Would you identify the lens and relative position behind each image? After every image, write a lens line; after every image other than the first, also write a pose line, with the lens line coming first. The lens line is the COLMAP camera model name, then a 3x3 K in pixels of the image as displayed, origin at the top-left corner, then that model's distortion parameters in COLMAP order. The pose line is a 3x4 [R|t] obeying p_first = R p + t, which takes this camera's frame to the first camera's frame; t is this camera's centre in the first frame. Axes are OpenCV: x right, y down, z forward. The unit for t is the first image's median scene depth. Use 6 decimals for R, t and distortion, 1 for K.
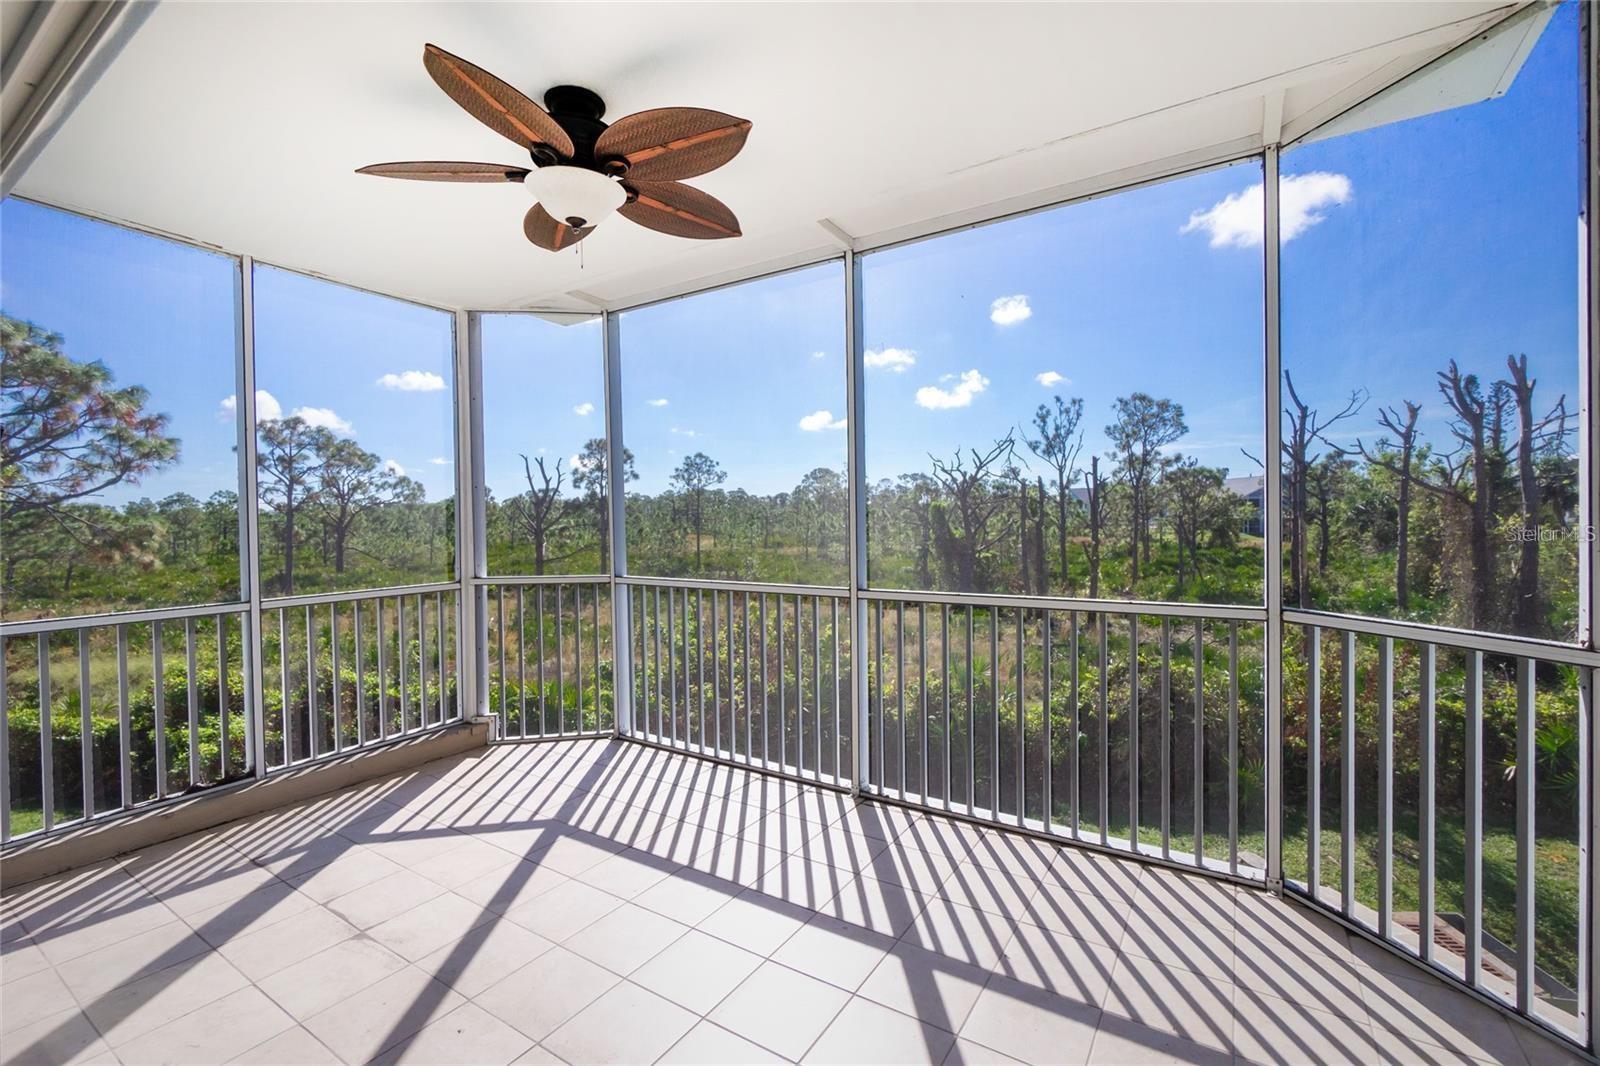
lens RADIAL K [[707.0, 0, 785.0], [0, 707.0, 527.8], [0, 0, 1]] dist [-0.002076, 0.002602]
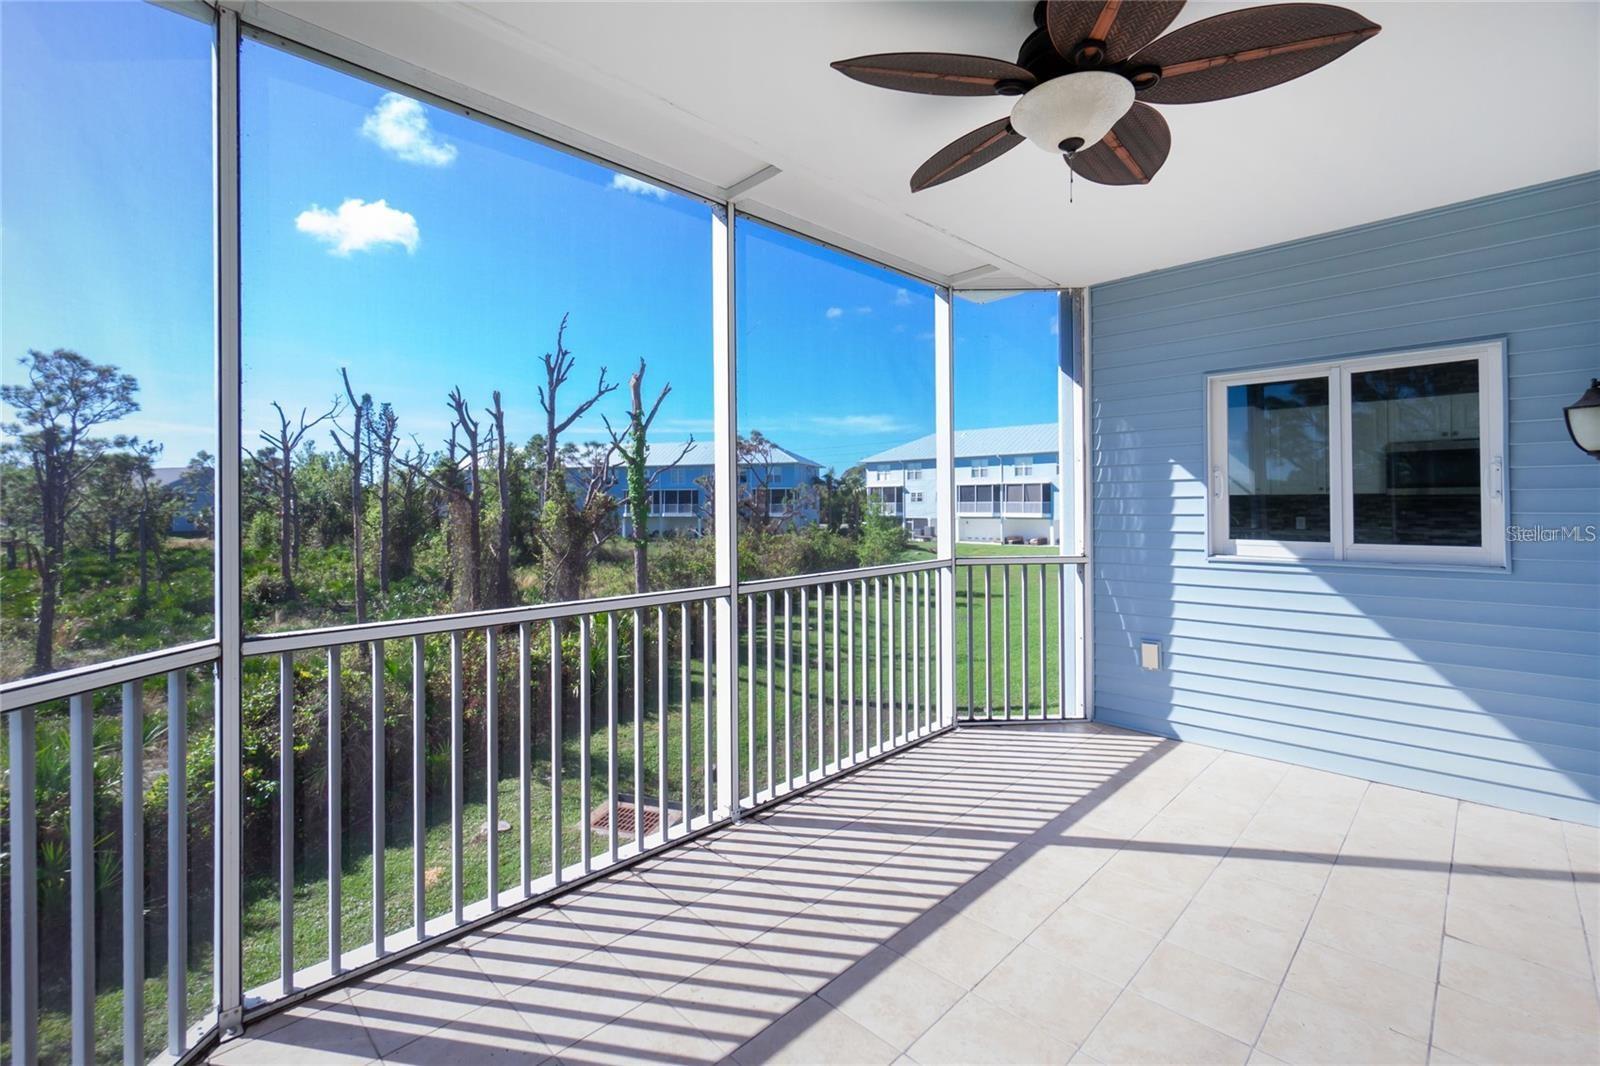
lens RADIAL K [[707.0, 0, 795.1], [0, 707.0, 505.4], [0, 0, 1]] dist [-0.002076, 0.002602]
pose [[0.193996, 0.007365, 0.980975, -0.293571], [0.019580, 0.999744, -0.011378, -0.000605], [-0.980807, 0.021415, 0.193802, 0.293581]]
